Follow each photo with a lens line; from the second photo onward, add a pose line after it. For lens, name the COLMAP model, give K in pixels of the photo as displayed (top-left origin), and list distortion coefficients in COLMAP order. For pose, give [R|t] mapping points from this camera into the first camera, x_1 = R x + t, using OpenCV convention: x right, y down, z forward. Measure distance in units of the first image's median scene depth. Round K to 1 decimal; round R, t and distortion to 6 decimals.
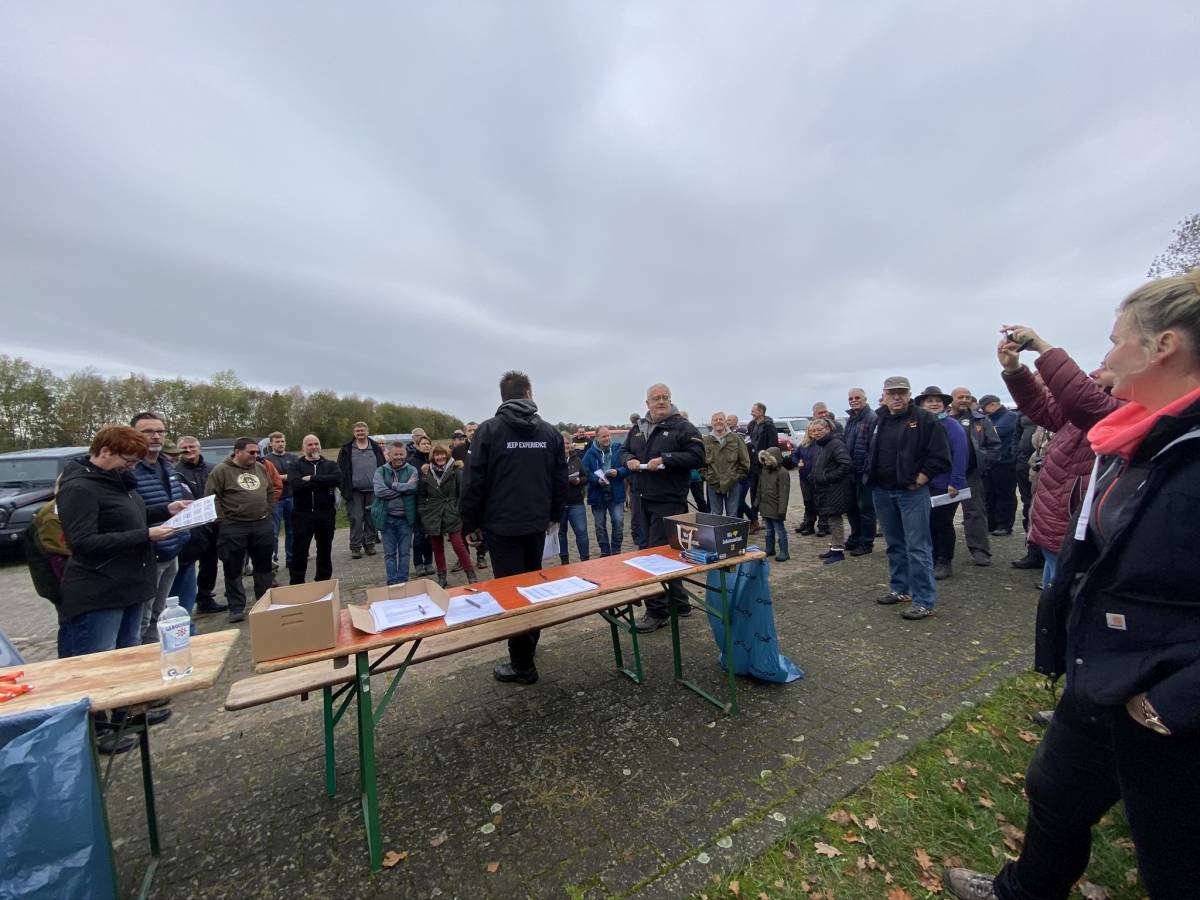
lens RADIAL K [[481.7, 0, 591.5], [0, 481.7, 449.8], [0, 0, 1]] dist [0.010938, -0.016276]
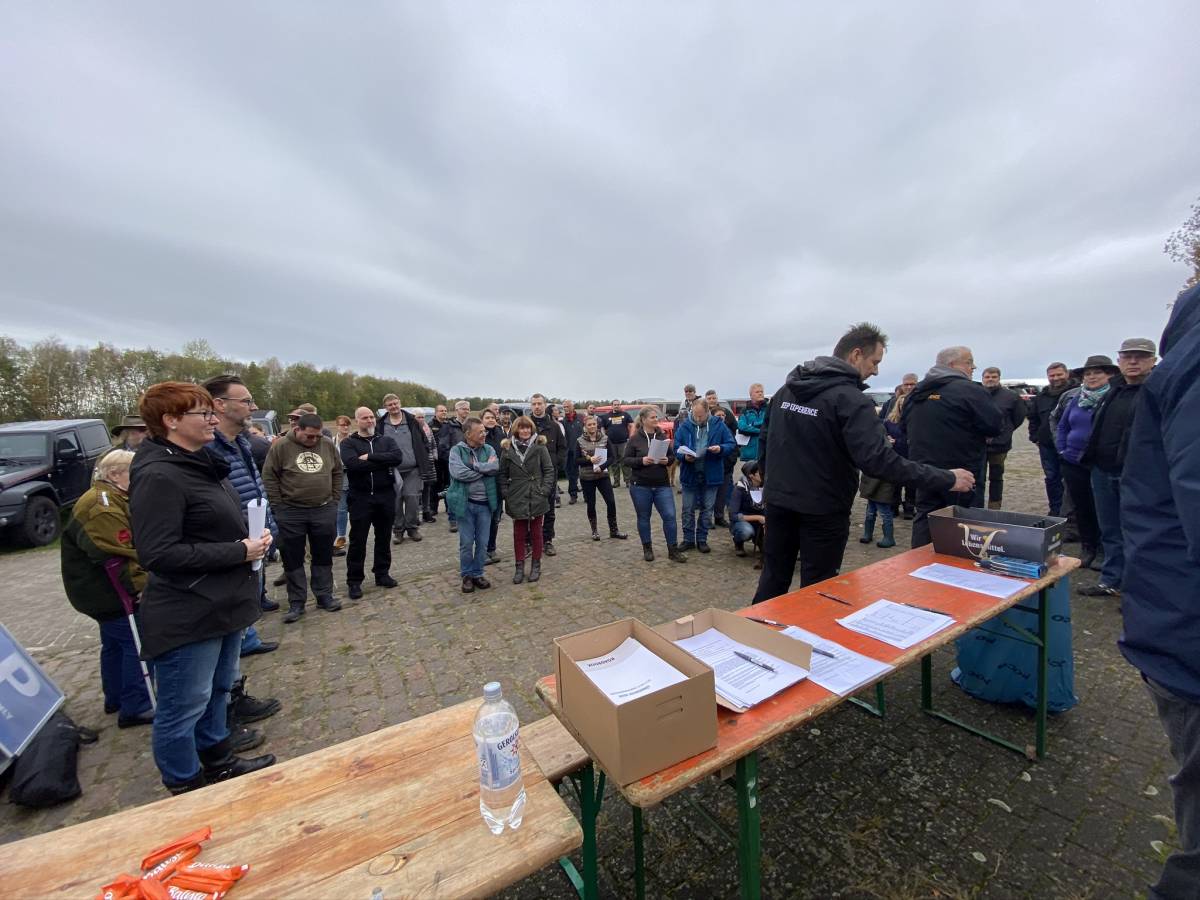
lens RADIAL K [[481.7, 0, 591.5], [0, 481.7, 449.8], [0, 0, 1]] dist [0.010938, -0.016276]
pose [[0.999416, 0.001715, 0.034120, -0.415498], [-0.003498, 0.998627, 0.052272, -0.002204], [-0.033983, -0.052361, 0.998050, 0.235436]]
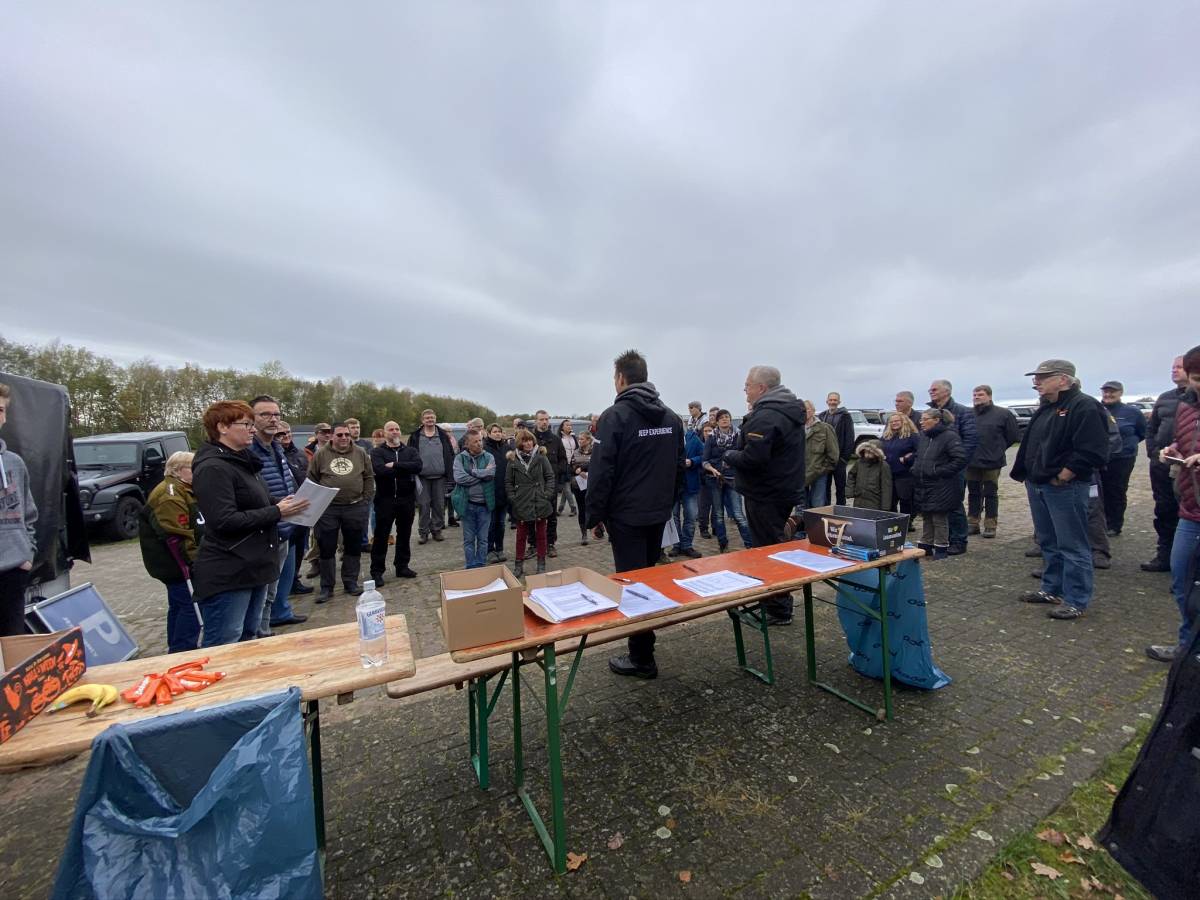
lens RADIAL K [[480.3, 0, 591.9], [0, 480.3, 448.7], [0, 0, 1]] dist [0.013829, -0.017047]
pose [[0.998046, 0.012937, -0.061136, -0.200020], [-0.012005, 0.999806, 0.015598, 0.011045], [0.061326, -0.014834, 0.998008, 0.037396]]
